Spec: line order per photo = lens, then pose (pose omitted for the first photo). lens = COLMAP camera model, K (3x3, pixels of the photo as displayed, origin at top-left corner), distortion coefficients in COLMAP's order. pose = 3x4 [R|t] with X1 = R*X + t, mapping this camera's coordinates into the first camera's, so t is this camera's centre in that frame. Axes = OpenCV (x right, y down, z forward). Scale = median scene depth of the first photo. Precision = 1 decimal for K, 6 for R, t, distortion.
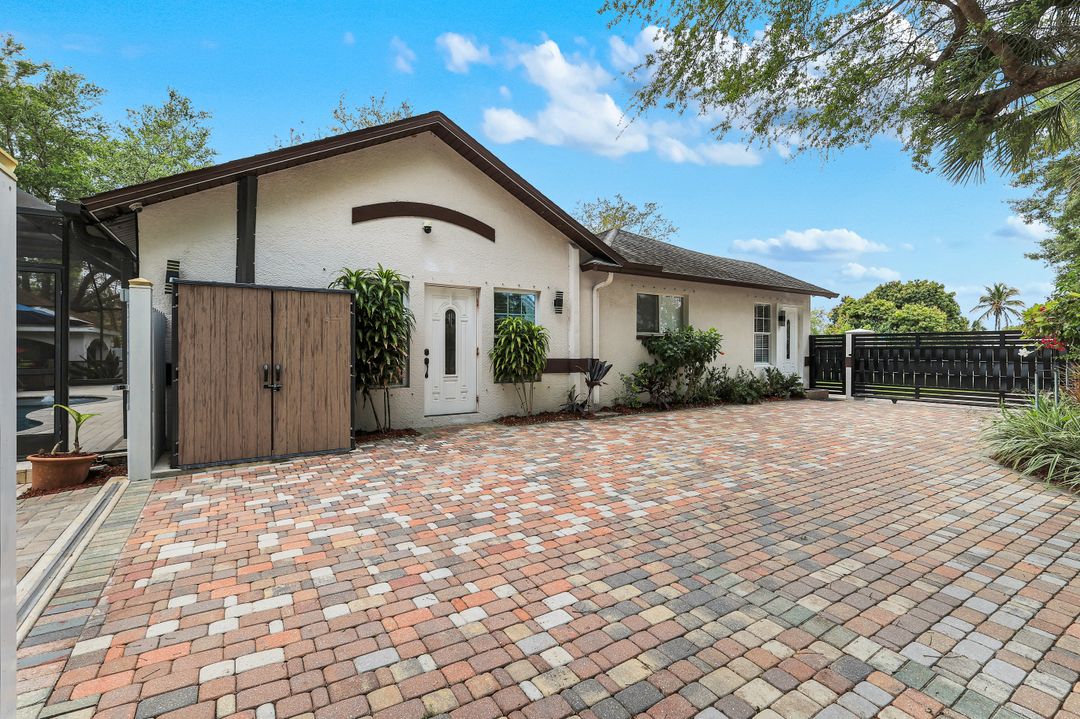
lens RADIAL K [[481.7, 0, 538.0], [0, 481.7, 359.1], [0, 0, 1]] dist [0.002082, -0.000040]
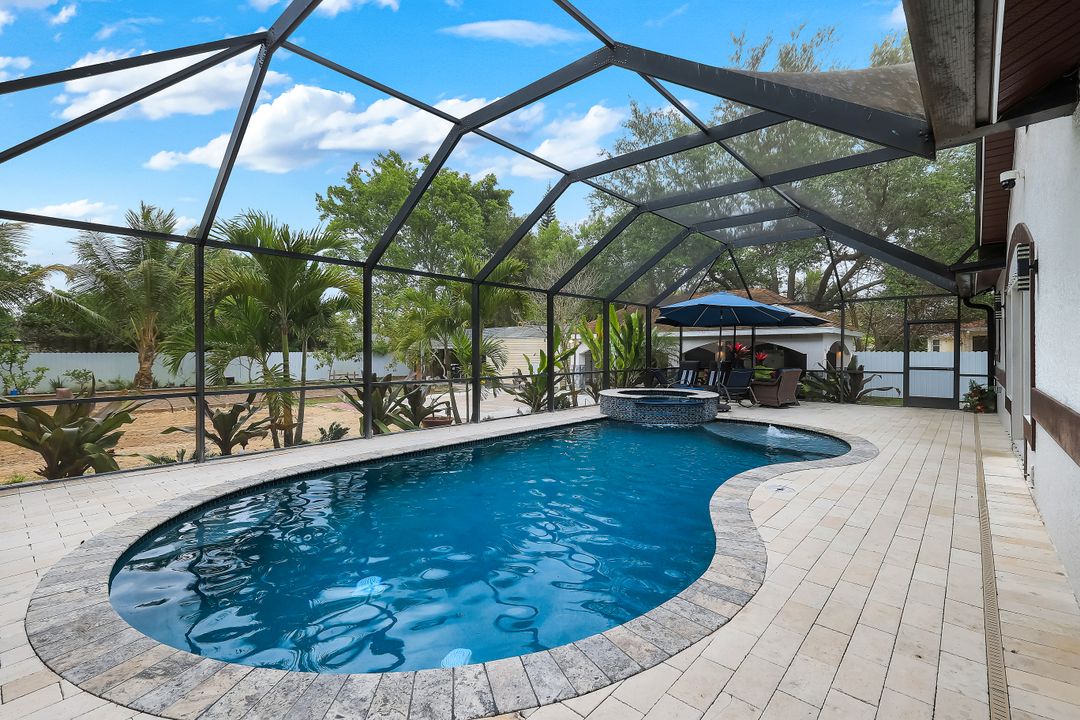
lens RADIAL K [[481.7, 0, 537.0], [0, 481.7, 358.9], [0, 0, 1]] dist [0.002082, -0.000040]
pose [[0.271489, 0.009447, -0.962395, -0.298190], [-0.014258, 0.999882, 0.005793, -0.010728], [0.962336, 0.012149, 0.271591, 0.322892]]
